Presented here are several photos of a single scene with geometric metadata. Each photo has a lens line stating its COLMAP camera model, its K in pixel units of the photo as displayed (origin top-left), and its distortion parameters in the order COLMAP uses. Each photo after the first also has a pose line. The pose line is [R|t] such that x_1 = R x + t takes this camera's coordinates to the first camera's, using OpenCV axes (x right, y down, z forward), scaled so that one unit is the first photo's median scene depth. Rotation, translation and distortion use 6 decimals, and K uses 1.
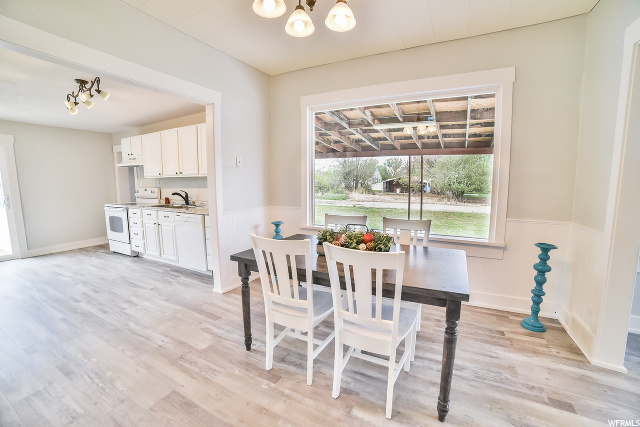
lens RADIAL K [[273.2, 0, 320.0], [0, 273.2, 213.5], [0, 0, 1]] dist [-0.117597, 0.040192]
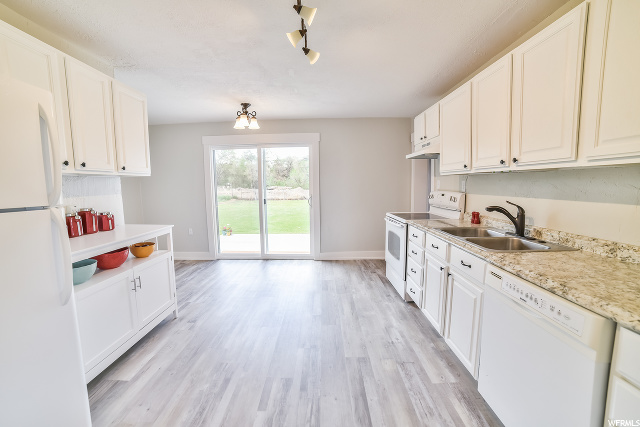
lens RADIAL K [[273.2, 0, 320.0], [0, 273.2, 213.5], [0, 0, 1]] dist [-0.117597, 0.040192]
pose [[0.474731, 0.094972, -0.874992, -0.307849], [-0.096987, 0.993751, 0.055242, -0.063984], [0.874771, 0.058638, 0.480976, 0.543277]]
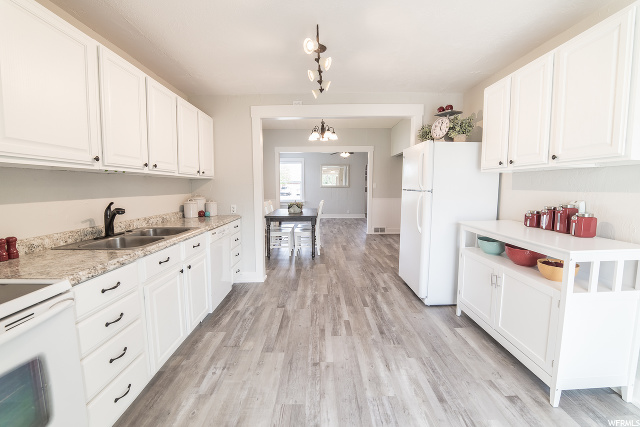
lens RADIAL K [[273.2, 0, 320.0], [0, 273.2, 213.5], [0, 0, 1]] dist [-0.117597, 0.040192]
pose [[-0.485168, -0.075519, 0.871154, -1.106473], [0.110667, 0.982949, 0.146844, -0.098642], [-0.867390, 0.167652, -0.468538, 0.952230]]
